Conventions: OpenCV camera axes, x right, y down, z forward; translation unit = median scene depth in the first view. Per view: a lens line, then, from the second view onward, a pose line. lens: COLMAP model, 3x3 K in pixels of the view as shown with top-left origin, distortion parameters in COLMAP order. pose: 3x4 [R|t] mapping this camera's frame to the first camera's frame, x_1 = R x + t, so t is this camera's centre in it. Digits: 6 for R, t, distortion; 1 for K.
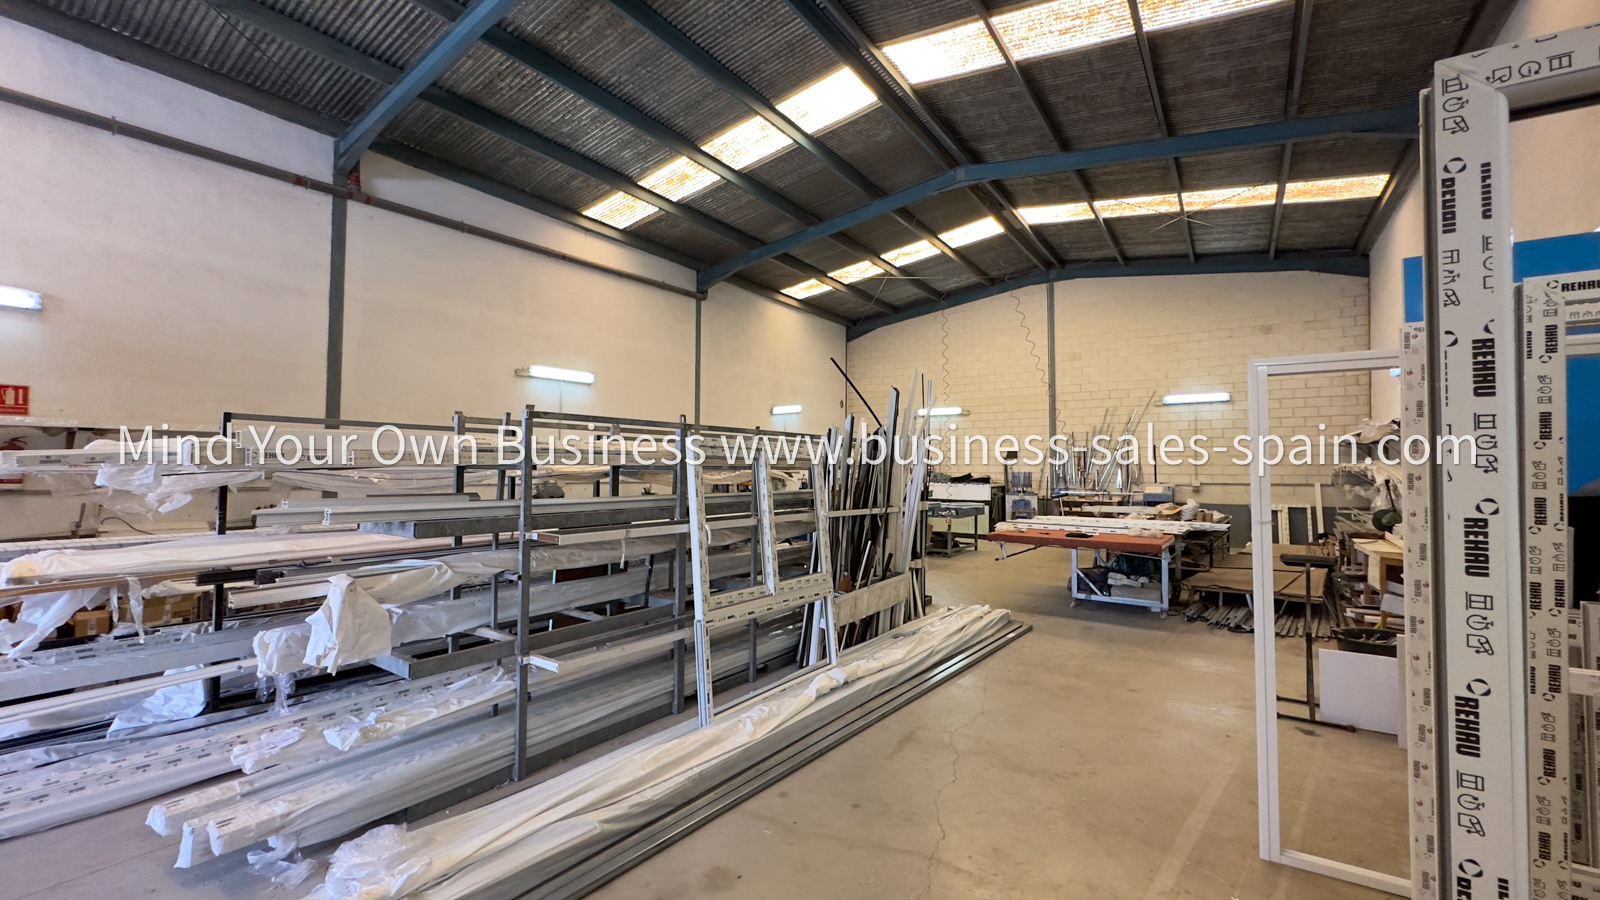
lens RADIAL K [[642.4, 0, 799.2], [0, 642.4, 456.9], [0, 0, 1]] dist [0.000704, -0.000096]
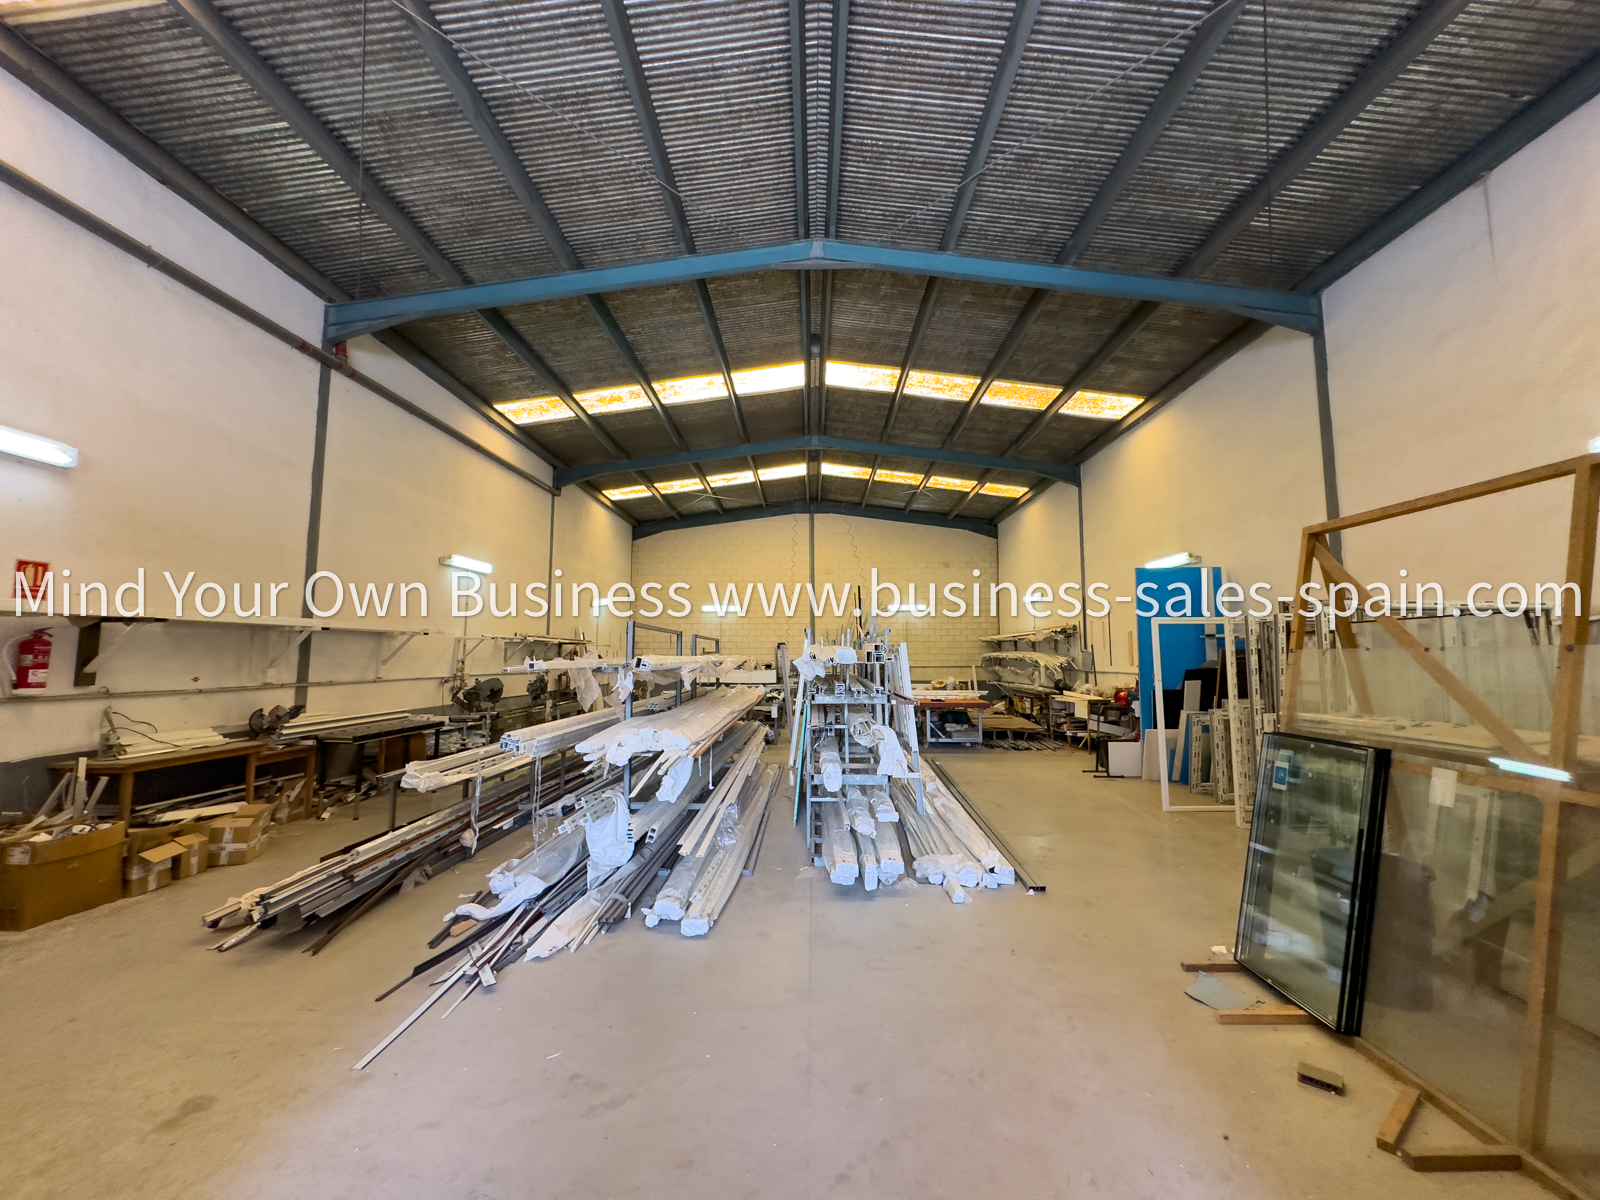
lens RADIAL K [[647.5, 0, 799.2], [0, 647.5, 609.5], [0, 0, 1]] dist [-0.000820, 0.000191]
pose [[0.830222, 0.034497, 0.556364, -0.408062], [-0.005731, 0.998559, -0.053363, -0.007828], [-0.557403, 0.041115, 0.829223, -0.075973]]
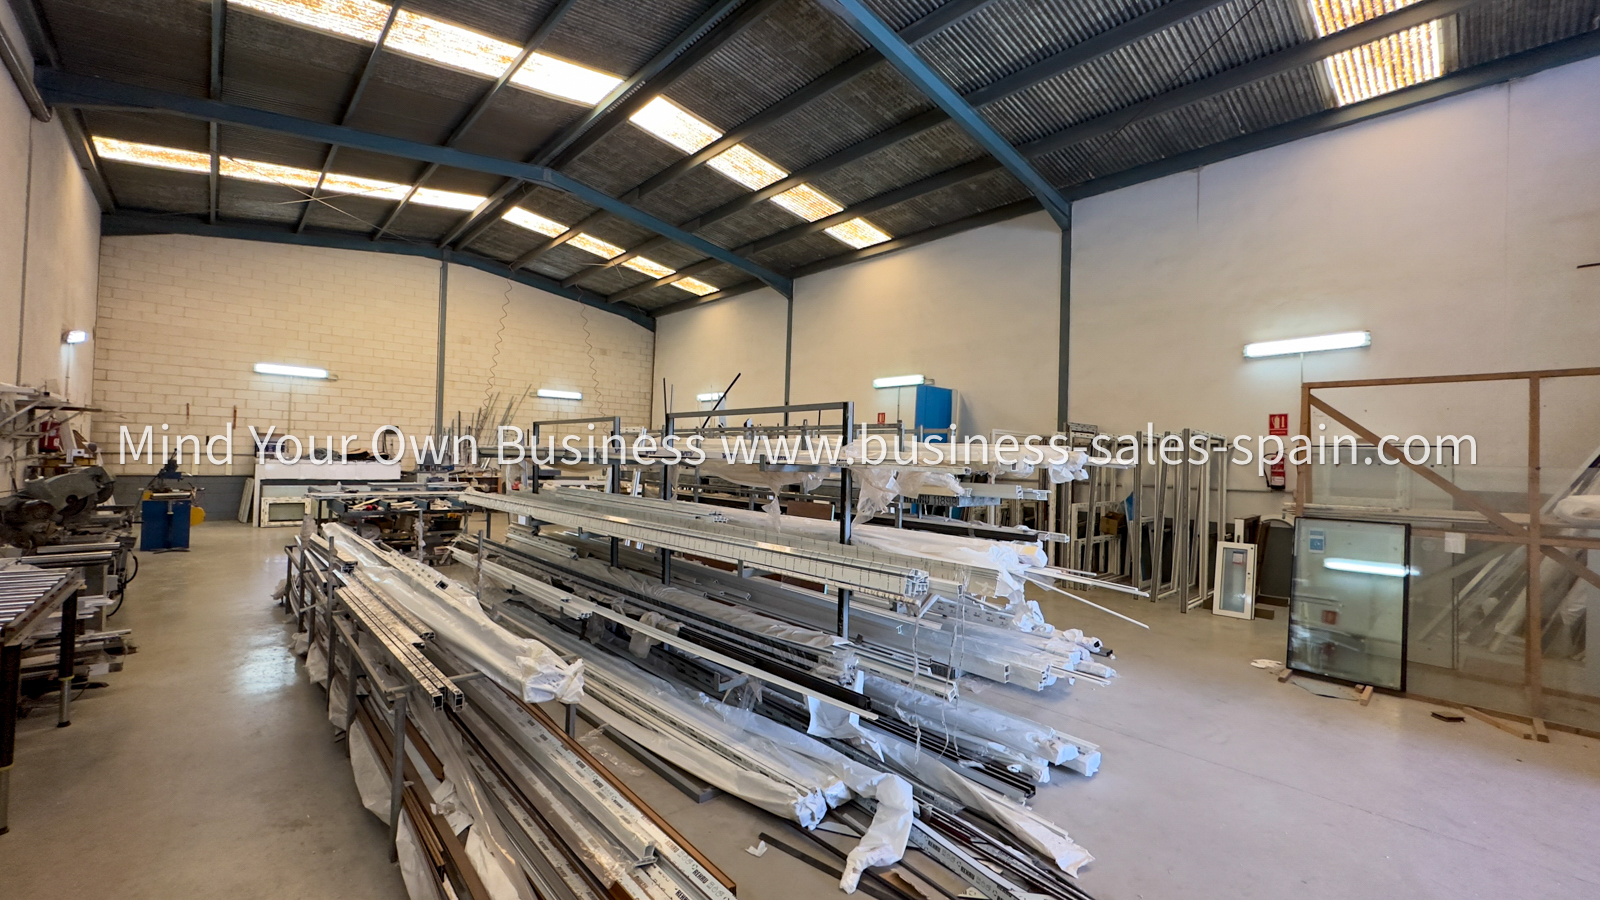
lens RADIAL K [[642.4, 0, 791.0], [0, 642.4, 444.0], [0, 0, 1]] dist [0.000704, -0.000096]
pose [[0.217782, 0.018885, 0.975815, -0.537113], [-0.049097, 0.998759, -0.008372, -0.005249], [-0.974762, -0.046086, 0.218439, 0.278611]]
